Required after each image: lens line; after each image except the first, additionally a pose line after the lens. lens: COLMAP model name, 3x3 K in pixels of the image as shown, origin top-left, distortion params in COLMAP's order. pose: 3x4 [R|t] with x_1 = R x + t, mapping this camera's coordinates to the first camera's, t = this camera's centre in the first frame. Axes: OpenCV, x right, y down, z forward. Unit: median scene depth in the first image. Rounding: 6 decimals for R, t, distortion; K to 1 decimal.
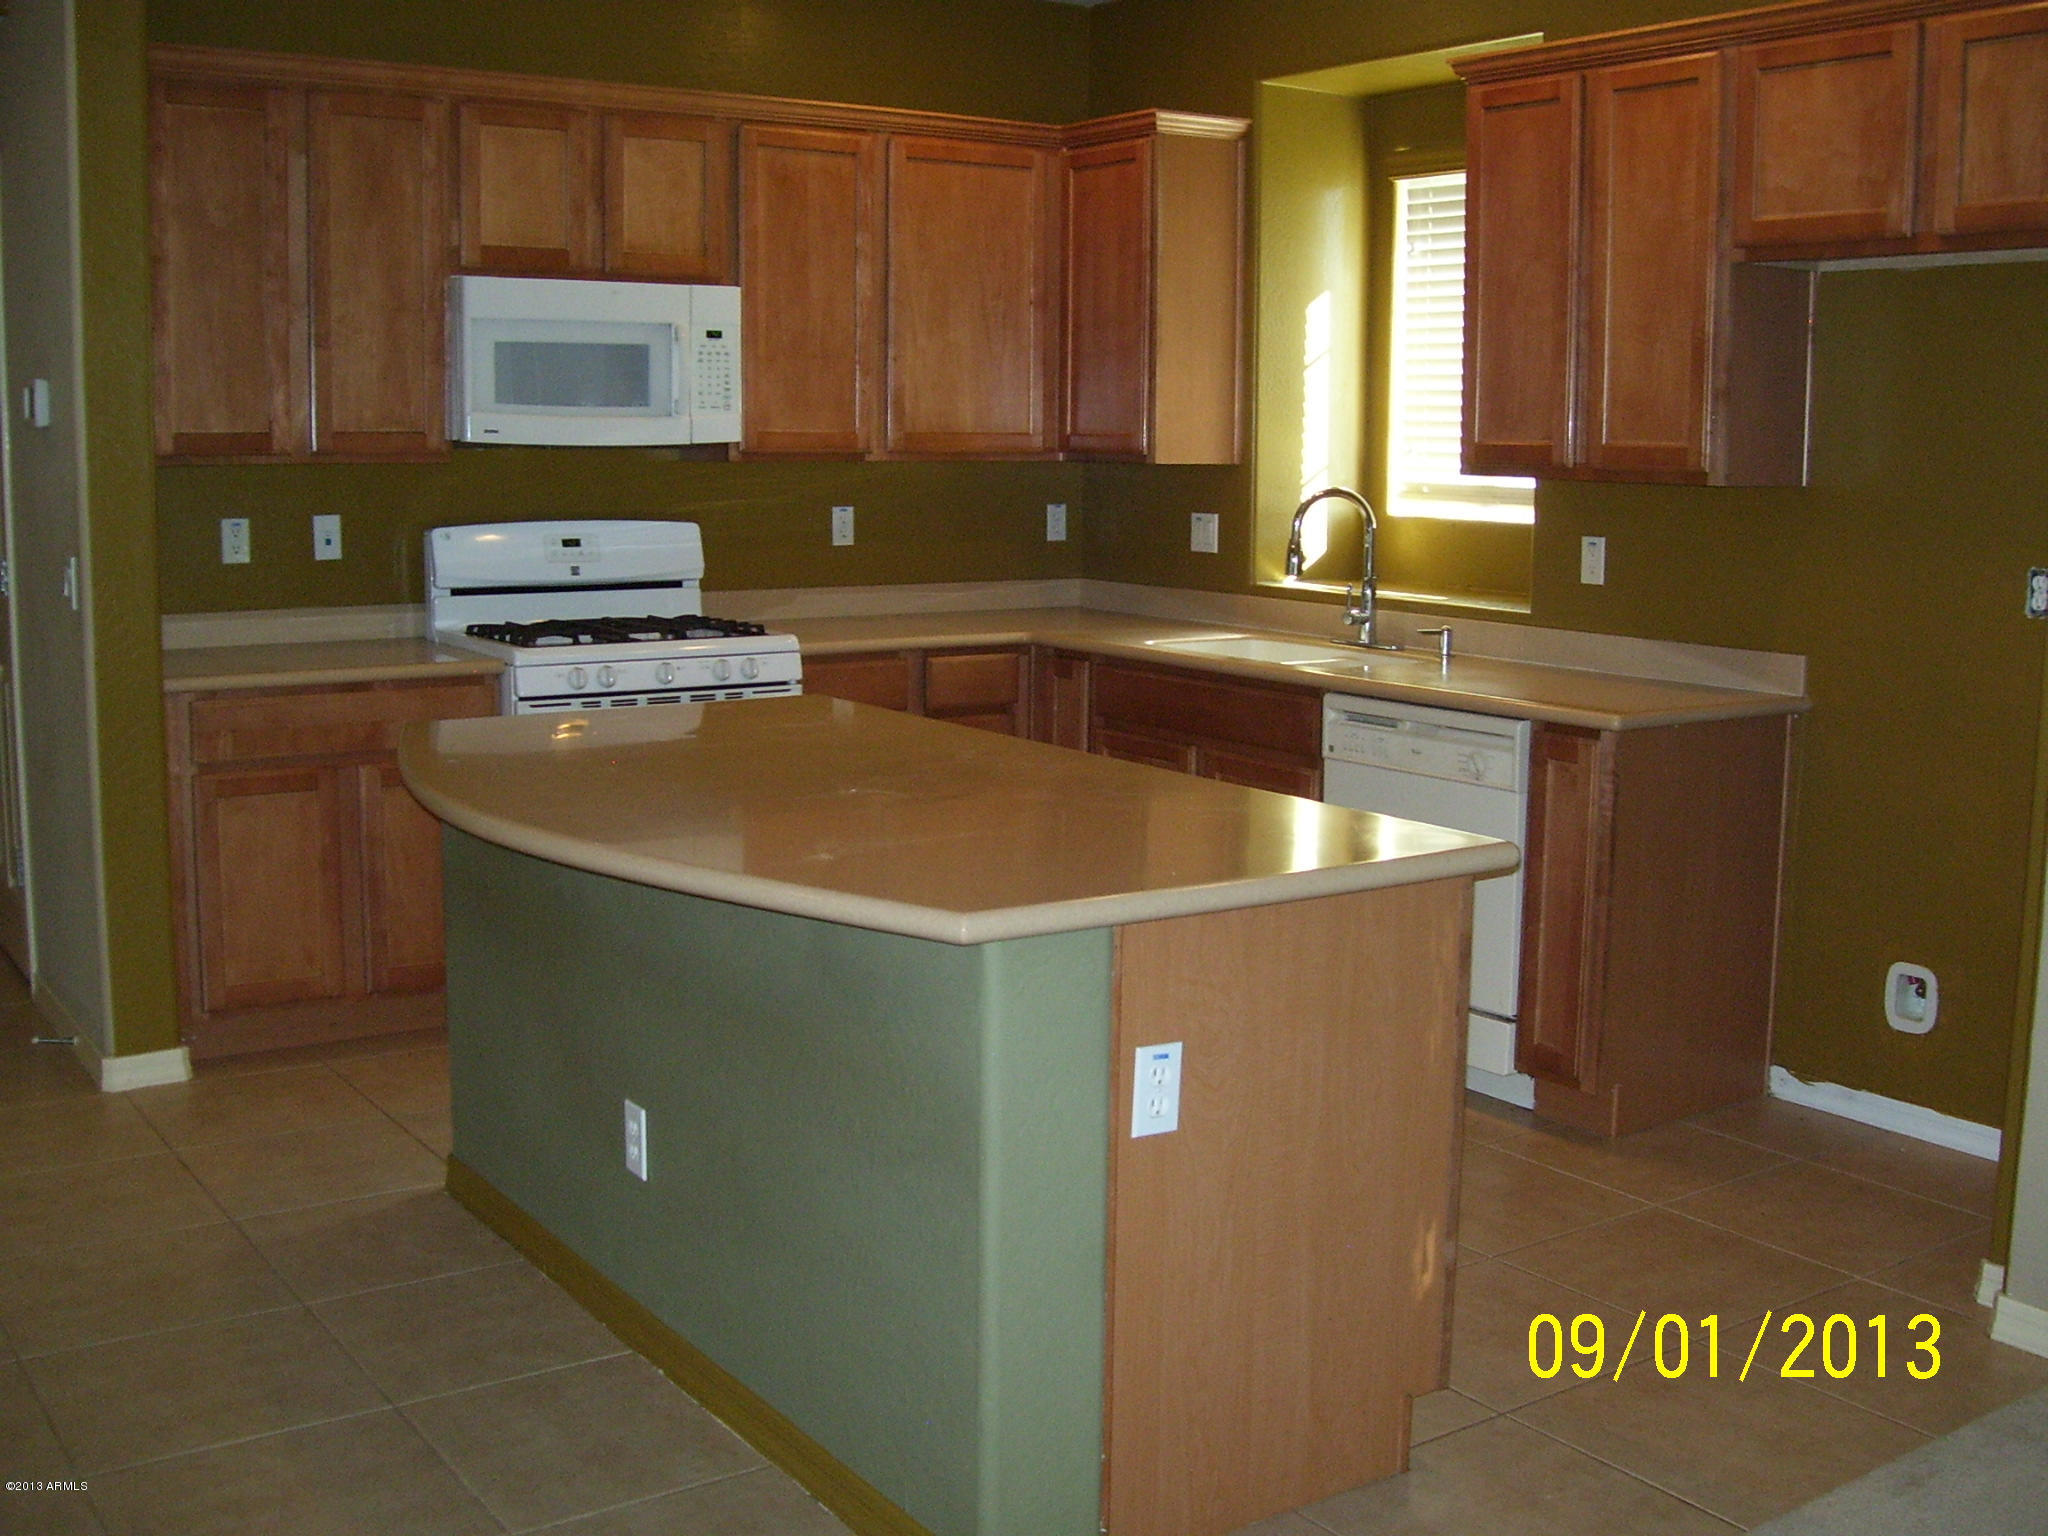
lens RADIAL K [[2179.9, 0, 1024.0], [0, 2179.9, 768.0], [0, 0, 1]] dist [-0.197370, 0.167319]
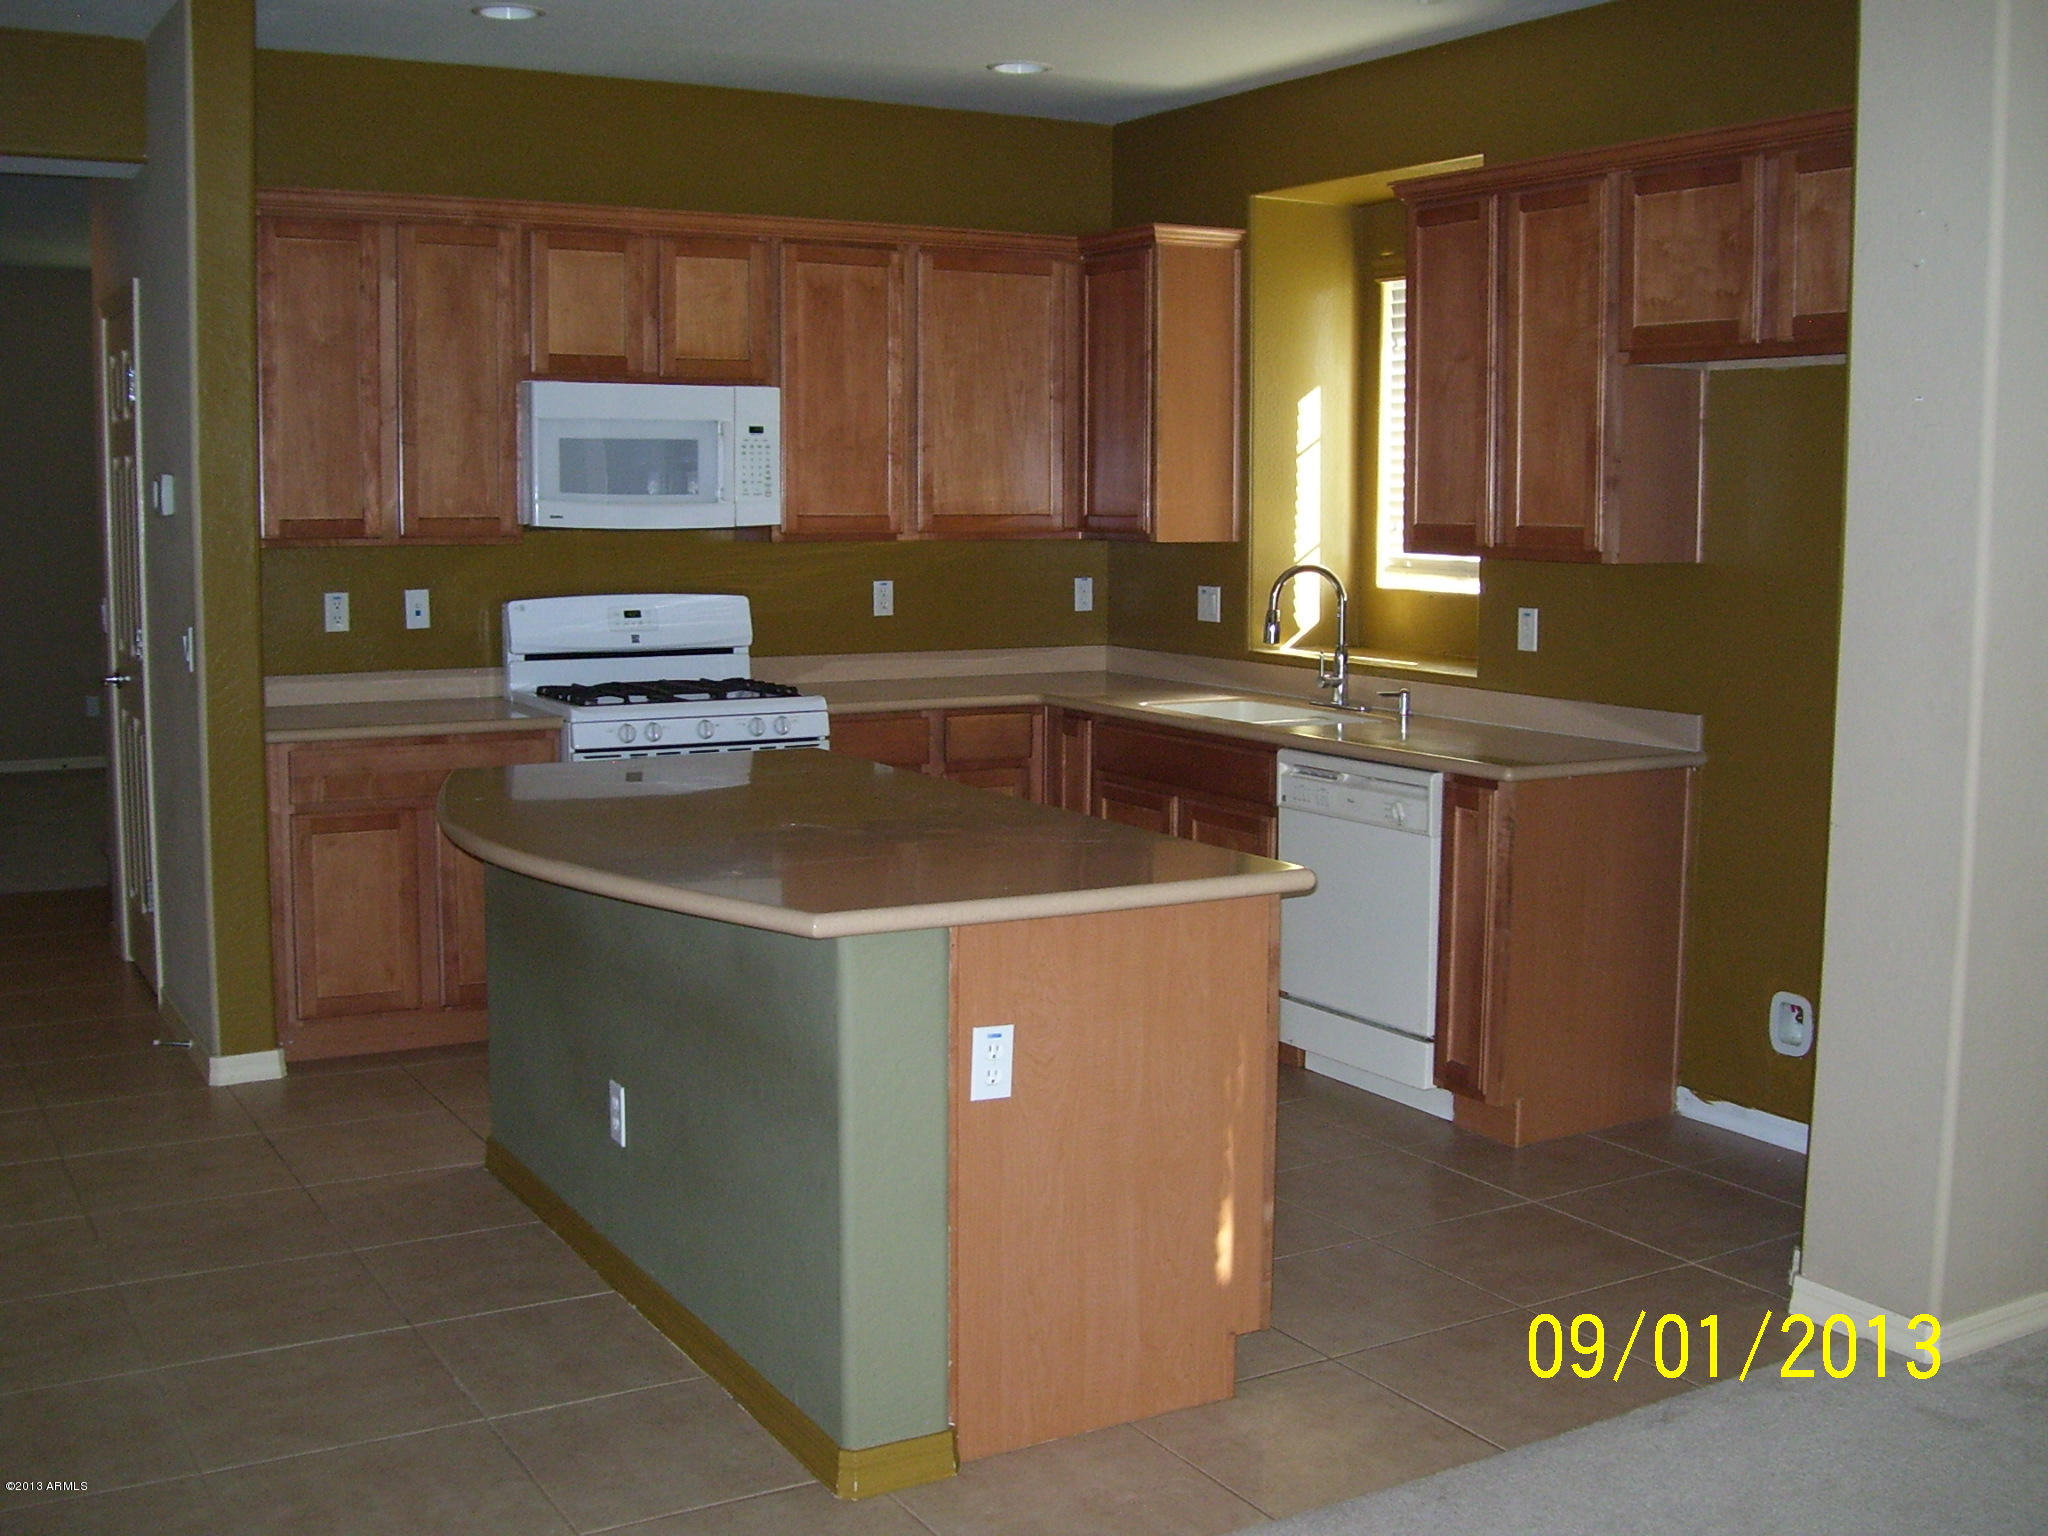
lens RADIAL K [[2179.9, 0, 1024.0], [0, 2179.9, 768.0], [0, 0, 1]] dist [-0.197370, 0.167319]
pose [[0.997155, 0.004087, -0.075262, 0.086573], [-0.006225, 0.999583, -0.028187, 0.007499], [0.075116, 0.028575, 0.996765, -0.120927]]
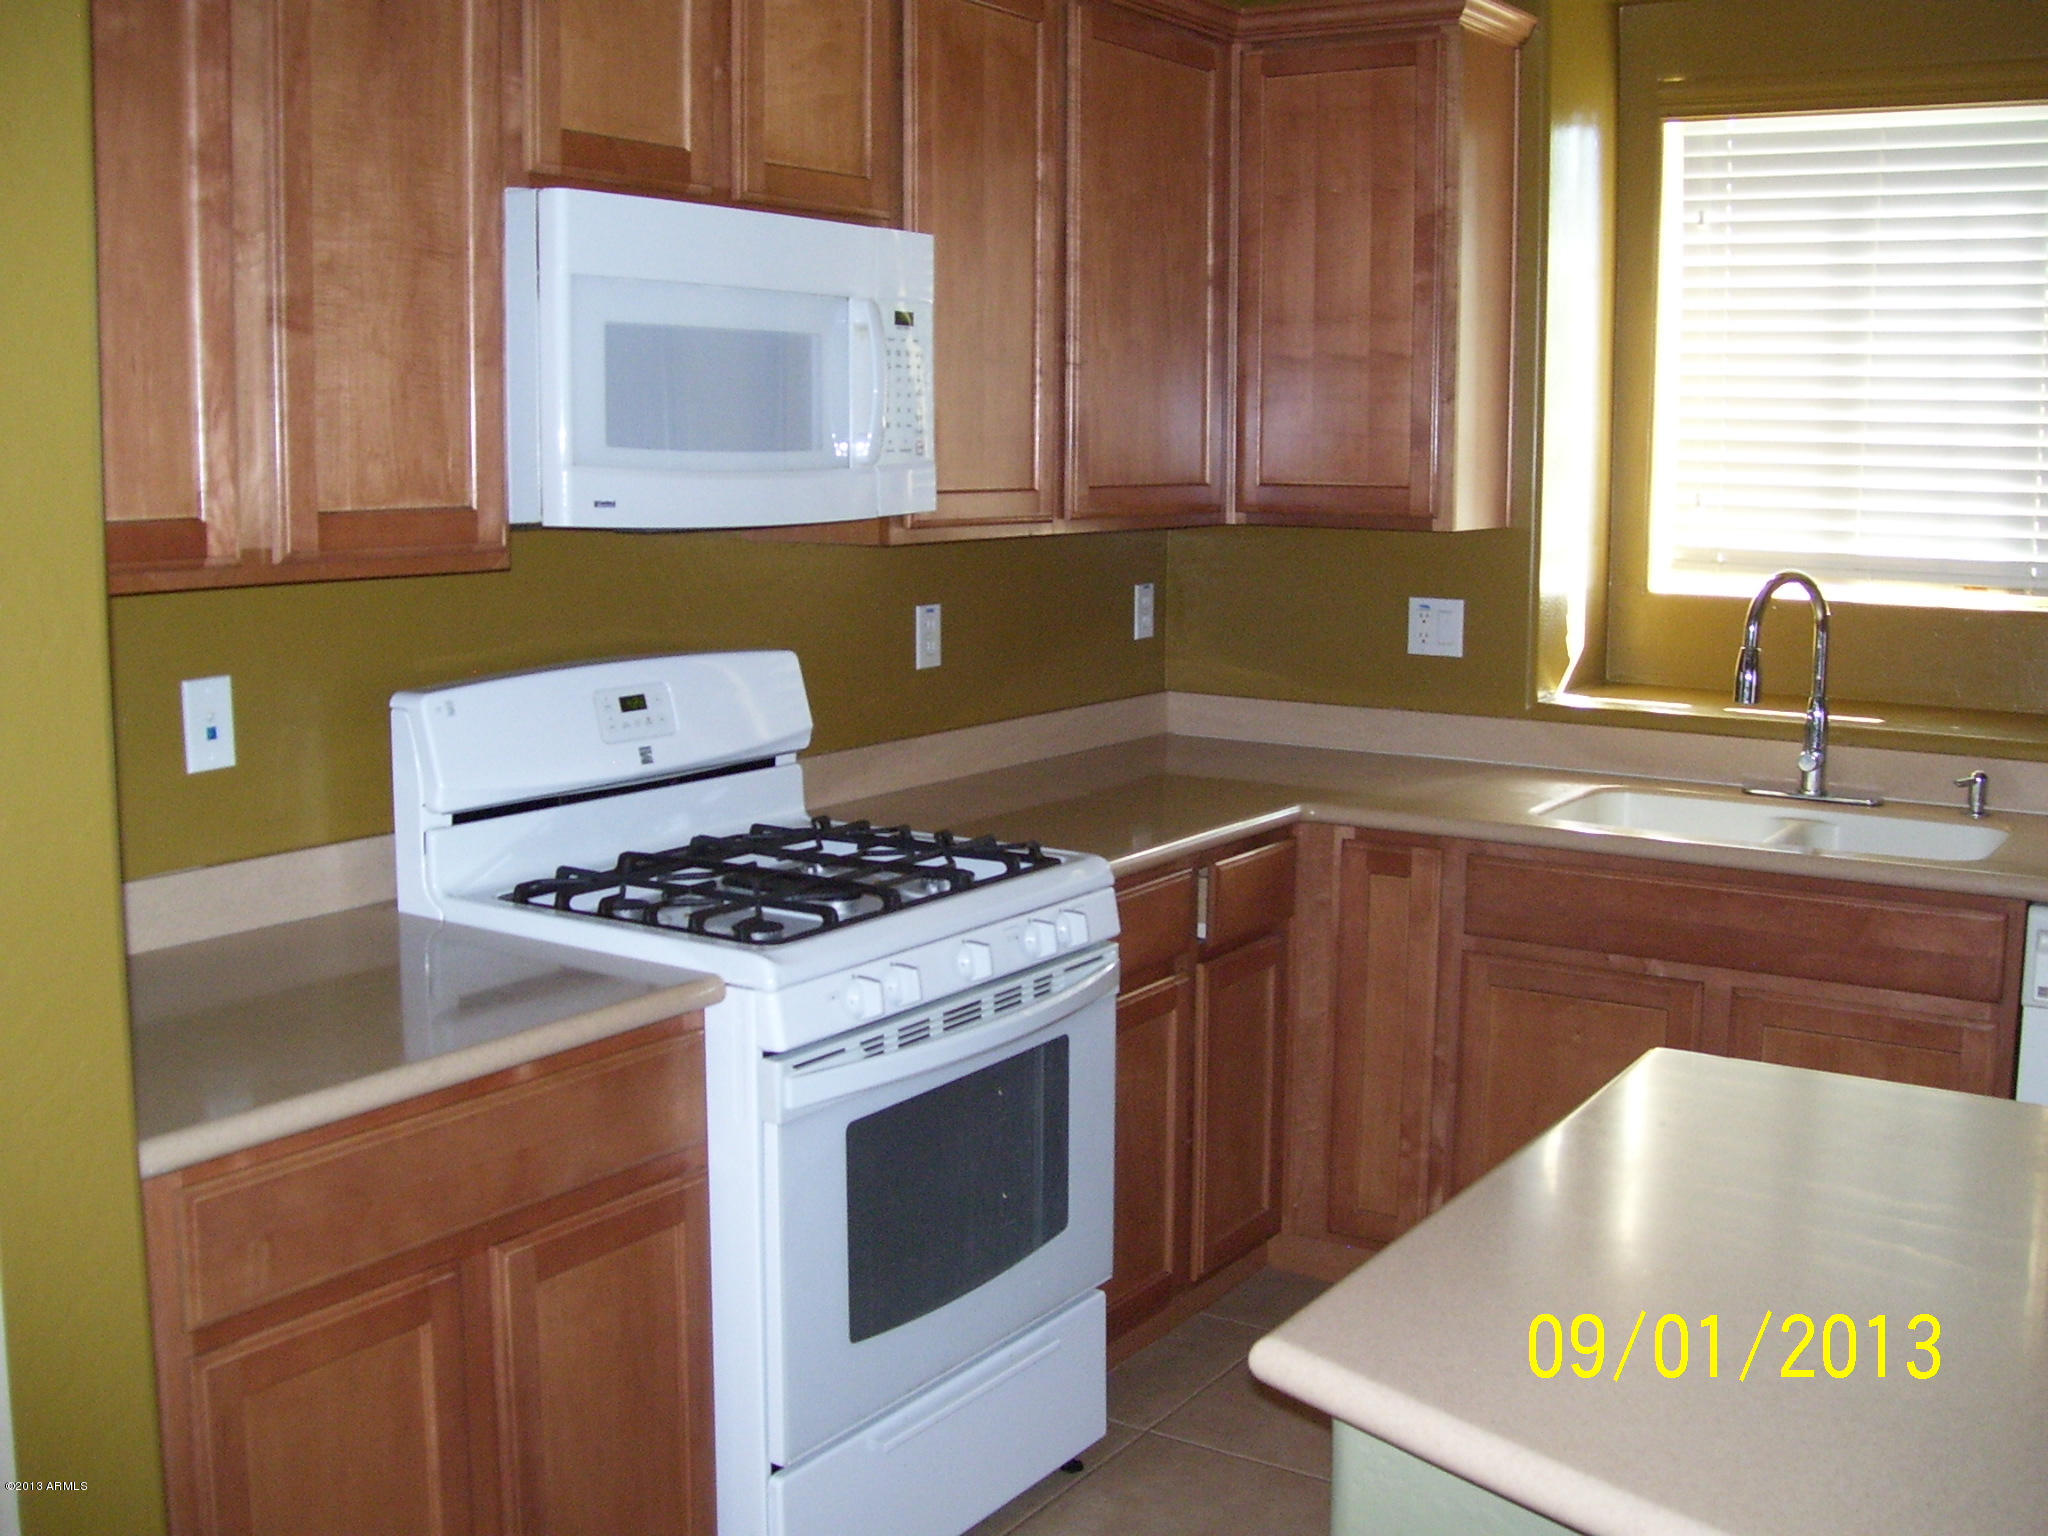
lens RADIAL K [[2179.9, 0, 1024.0], [0, 2179.9, 768.0], [0, 0, 1]] dist [-0.197370, 0.167319]
pose [[0.926587, -0.061778, 0.370973, -0.345117], [0.062105, 0.998008, 0.011077, -0.094903], [-0.370918, 0.012776, 0.928578, 0.498850]]
